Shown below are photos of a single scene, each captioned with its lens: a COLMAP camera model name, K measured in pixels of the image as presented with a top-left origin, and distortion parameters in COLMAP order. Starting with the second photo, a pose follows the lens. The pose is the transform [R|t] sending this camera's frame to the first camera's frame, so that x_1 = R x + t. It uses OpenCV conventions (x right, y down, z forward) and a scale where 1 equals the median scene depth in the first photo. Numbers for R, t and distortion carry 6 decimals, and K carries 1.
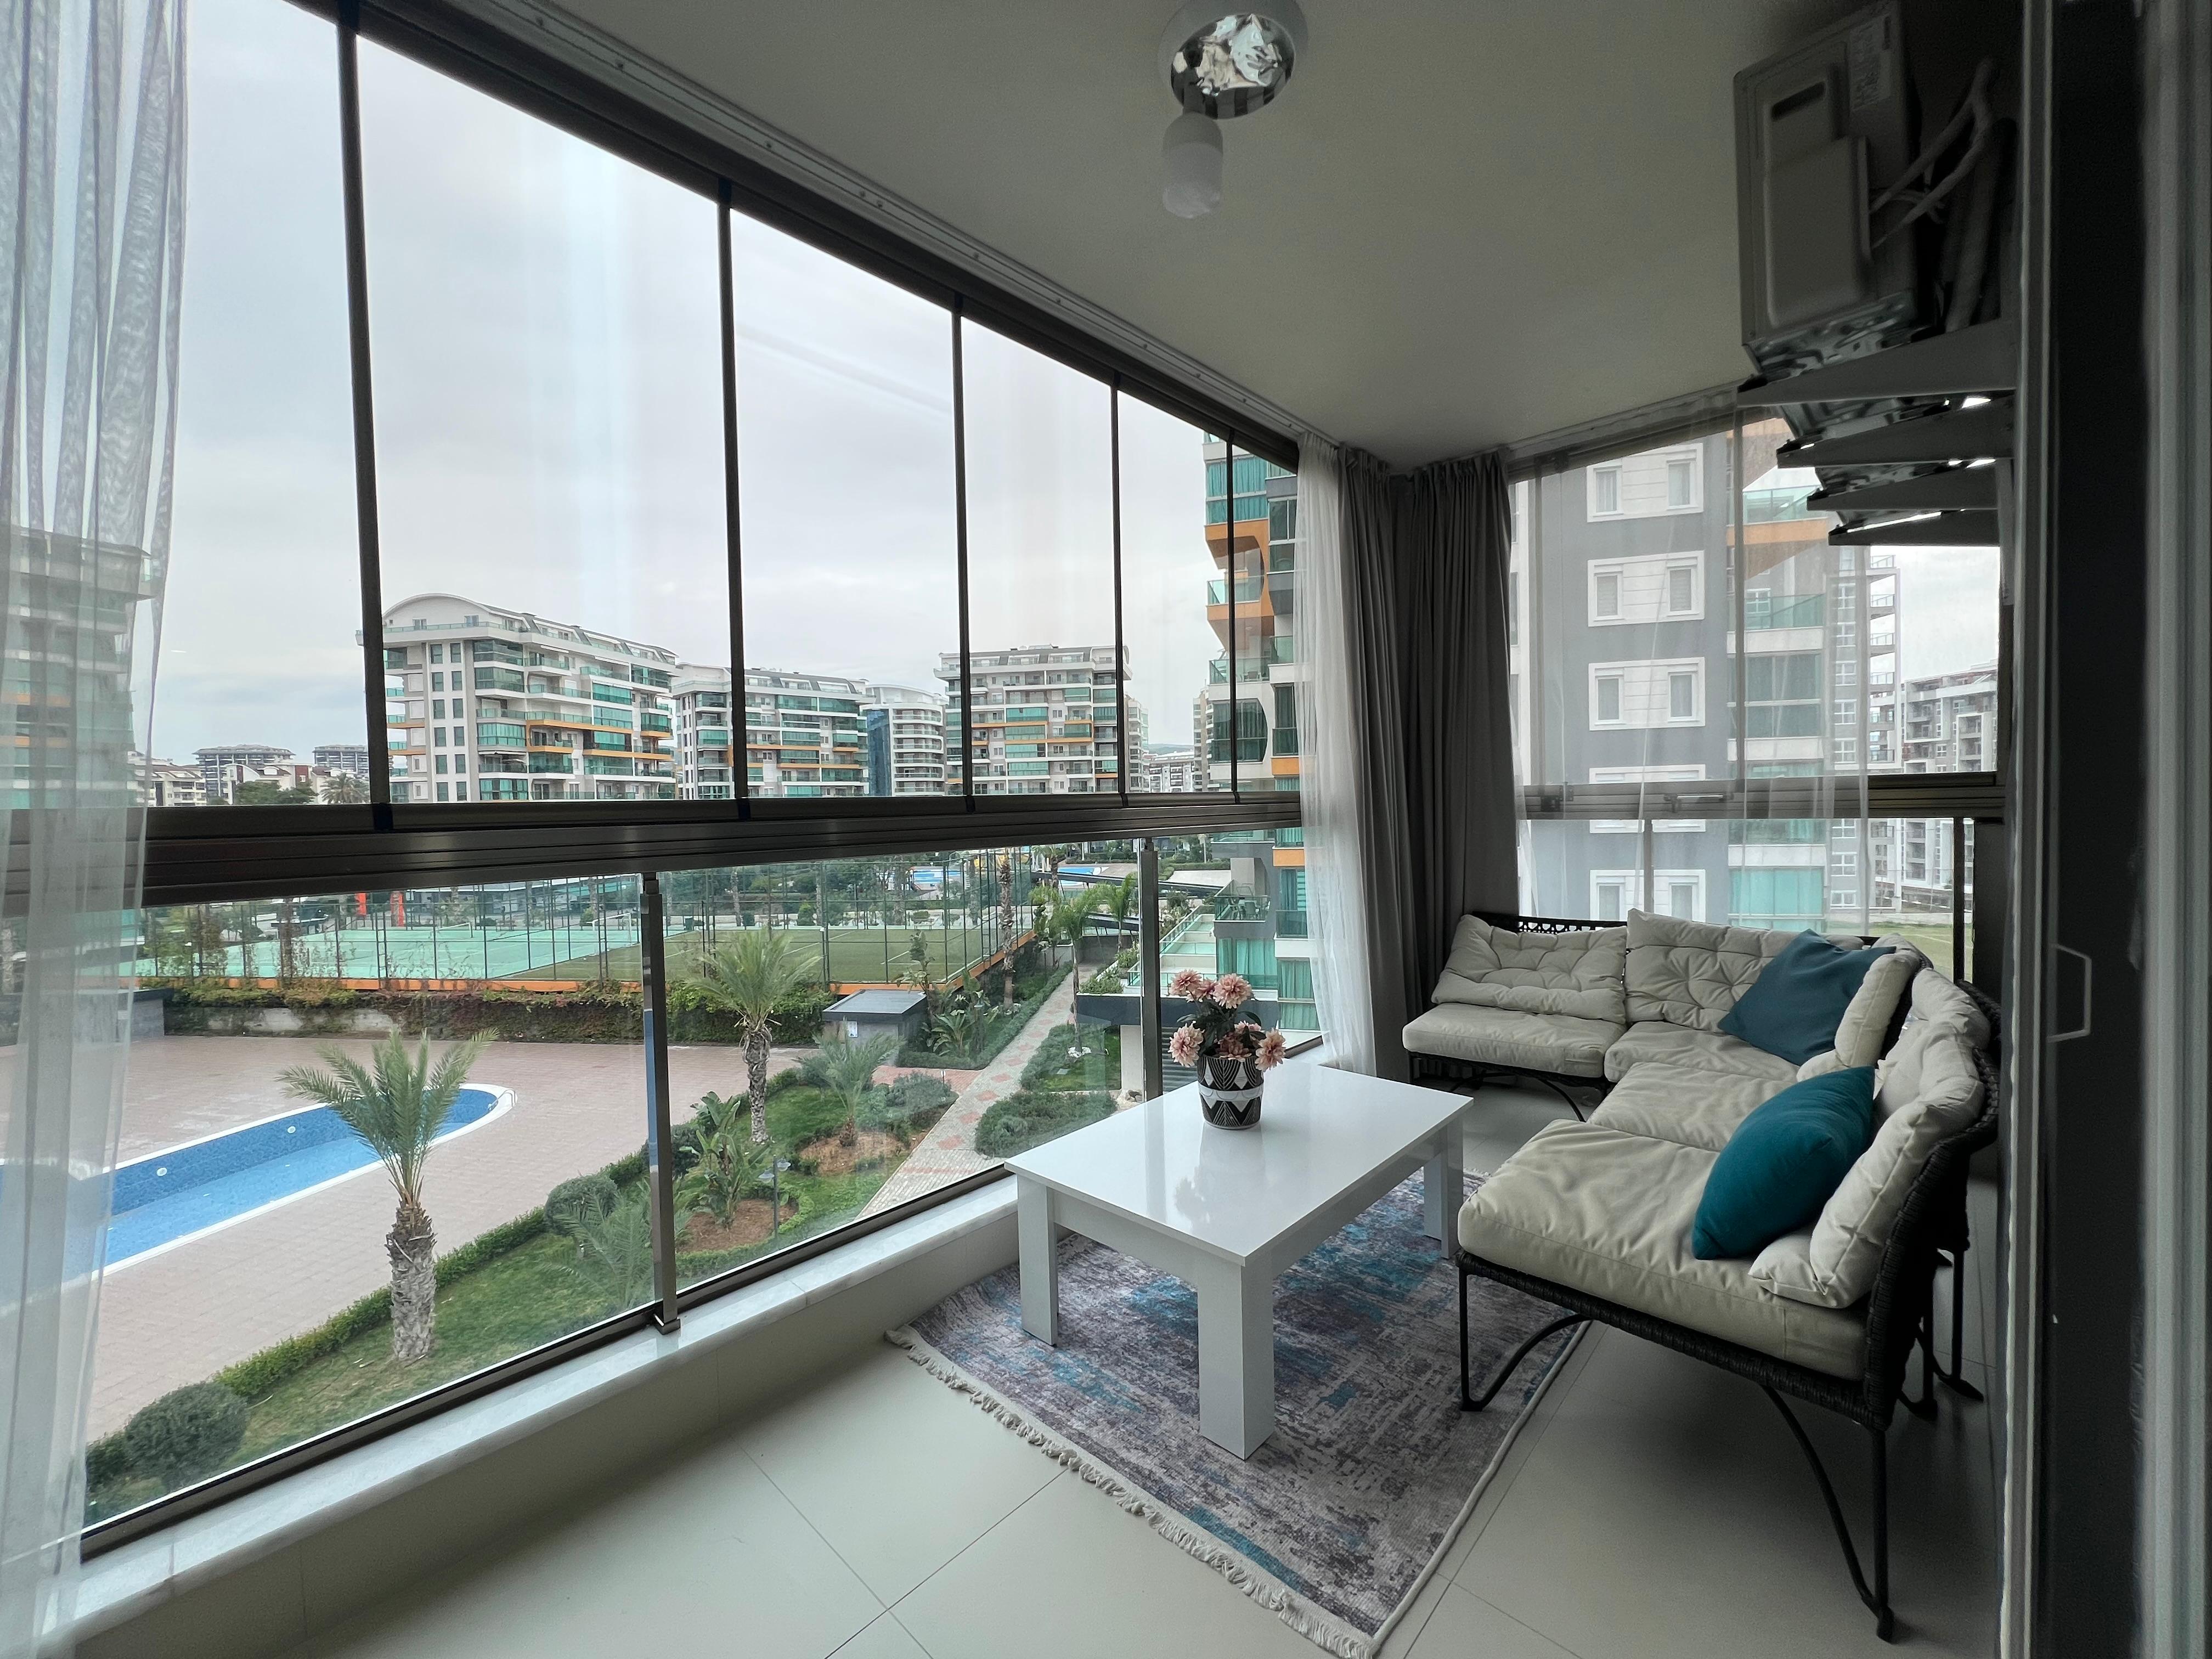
lens RADIAL K [[888.5, 0, 1106.0], [0, 888.5, 829.5], [0, 0, 1]] dist [-0.000229, 0.000307]
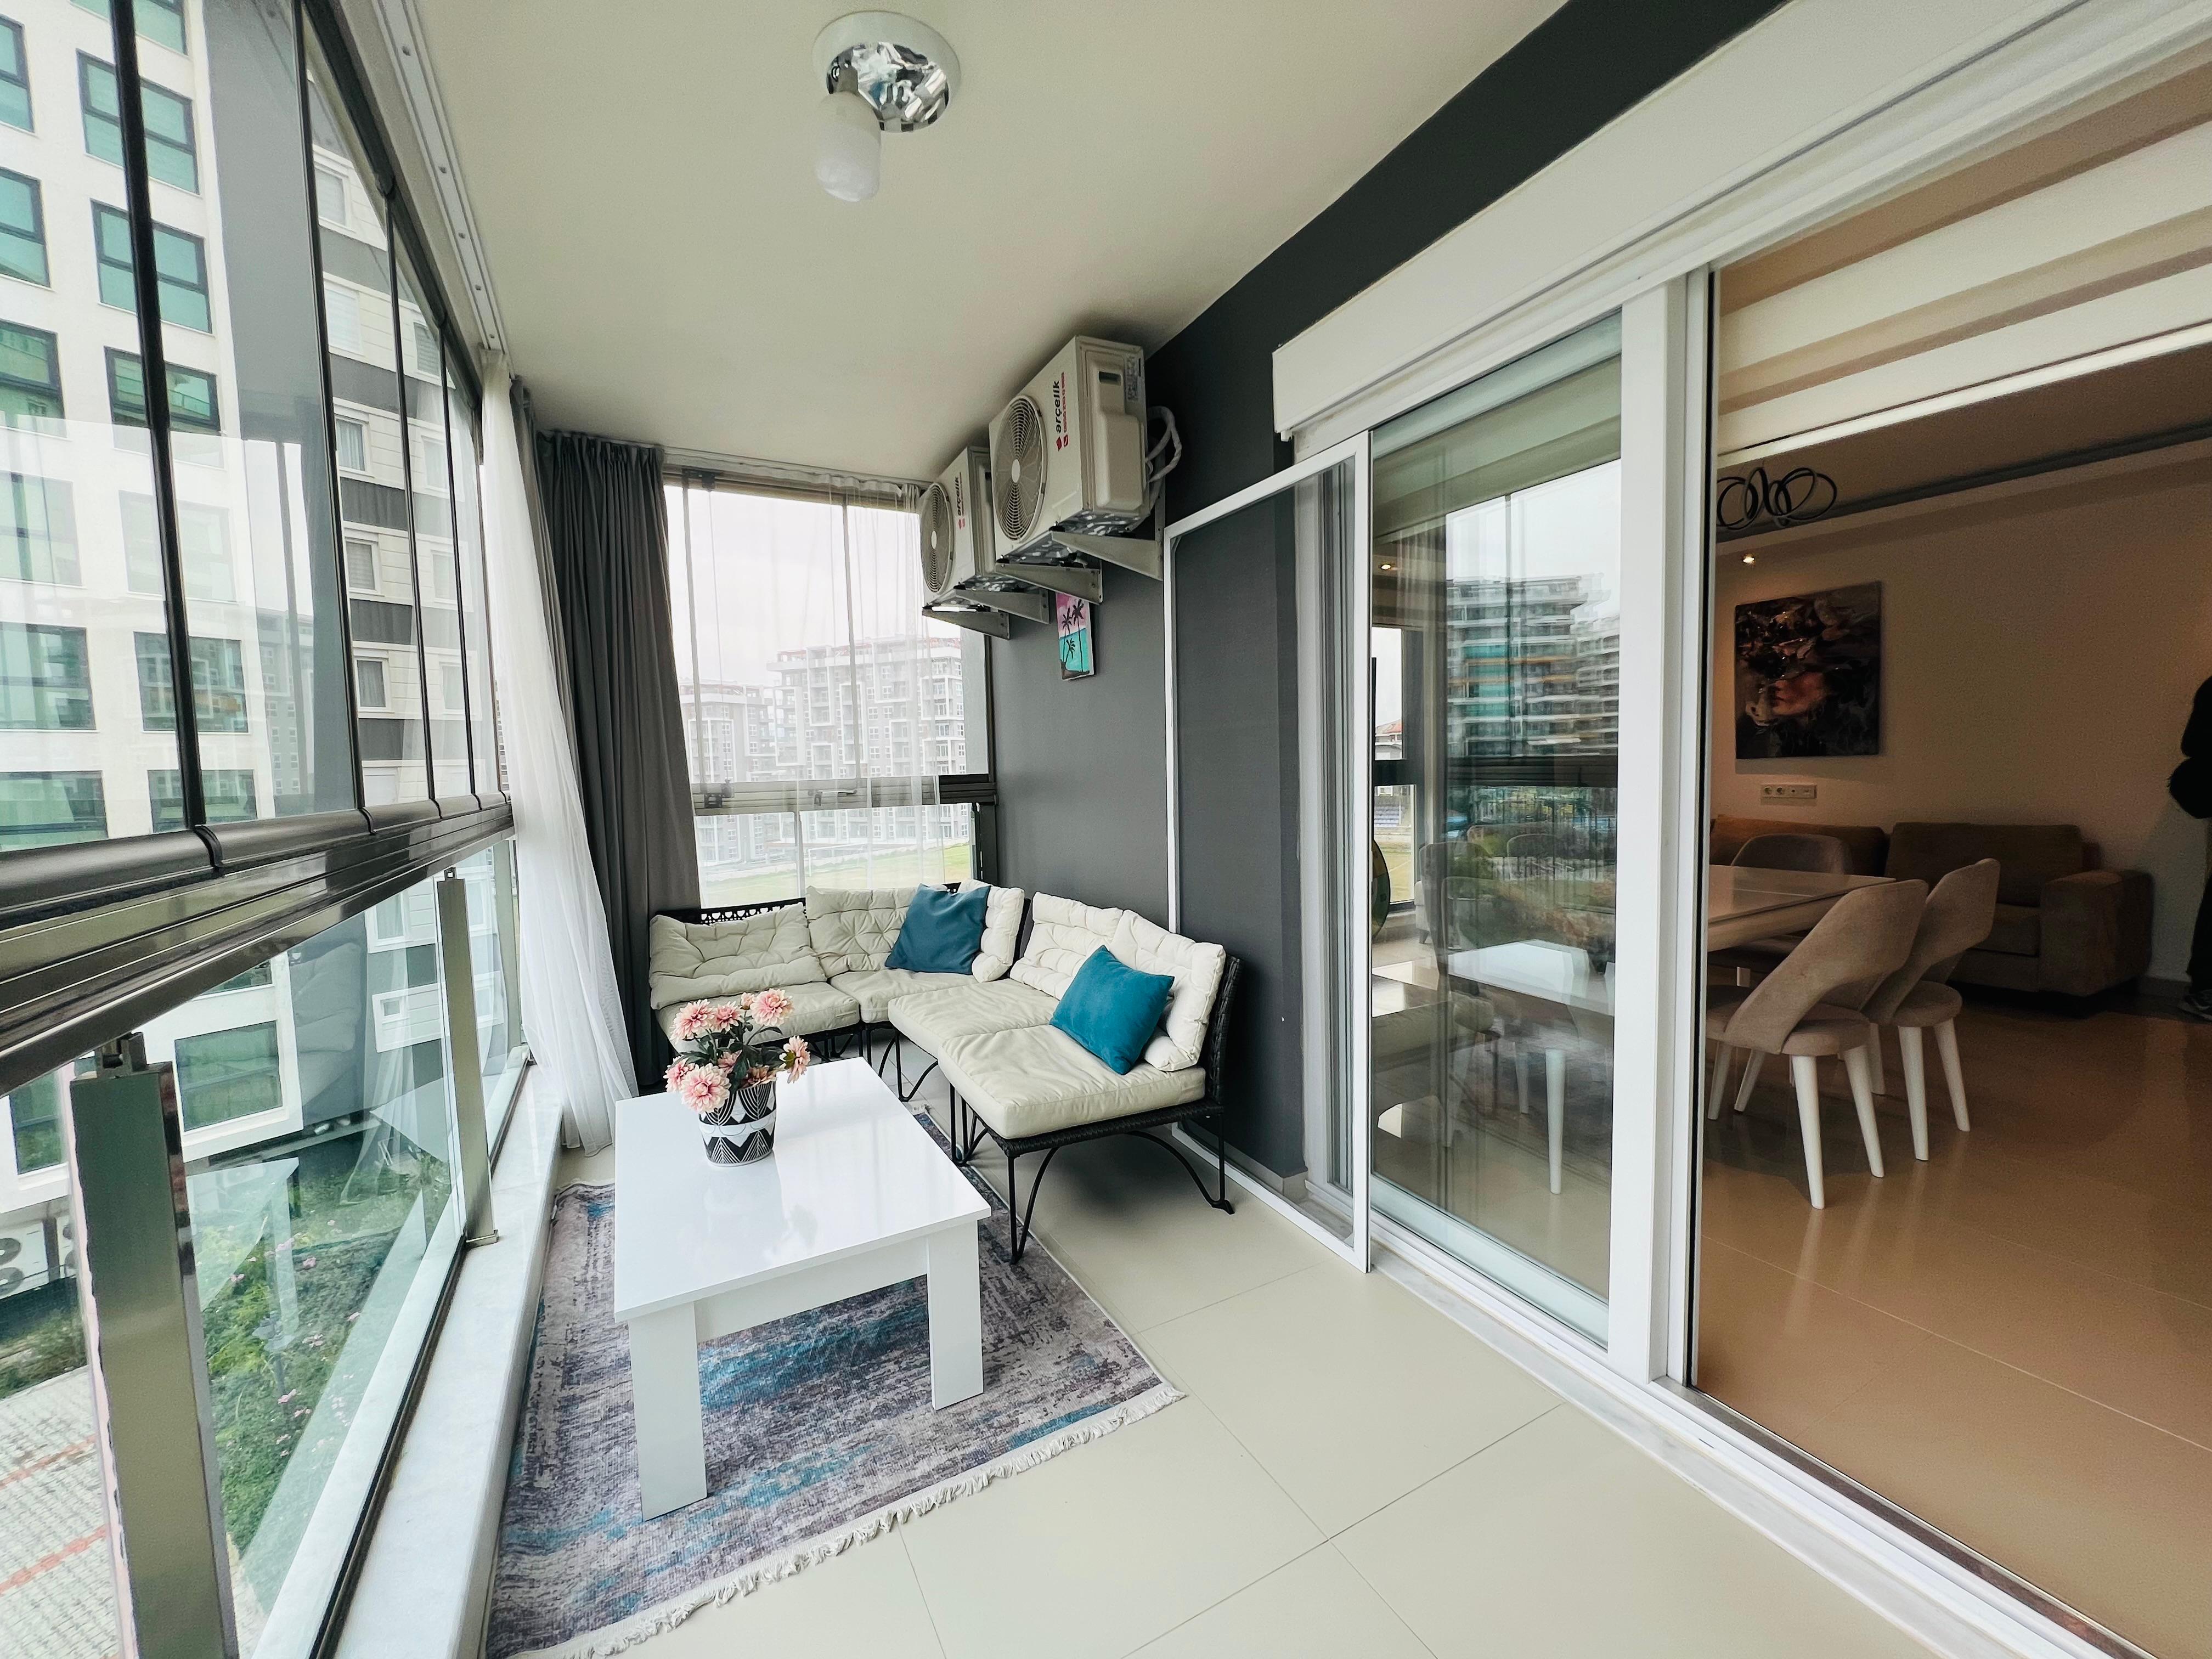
lens RADIAL K [[888.5, 0, 1106.0], [0, 888.5, 829.5], [0, 0, 1]] dist [-0.000229, 0.000307]
pose [[0.309895, -0.057997, 0.949000, -0.481361], [0.049844, 0.997756, 0.044700, -0.024152], [-0.949463, 0.033450, 0.312091, 0.281889]]
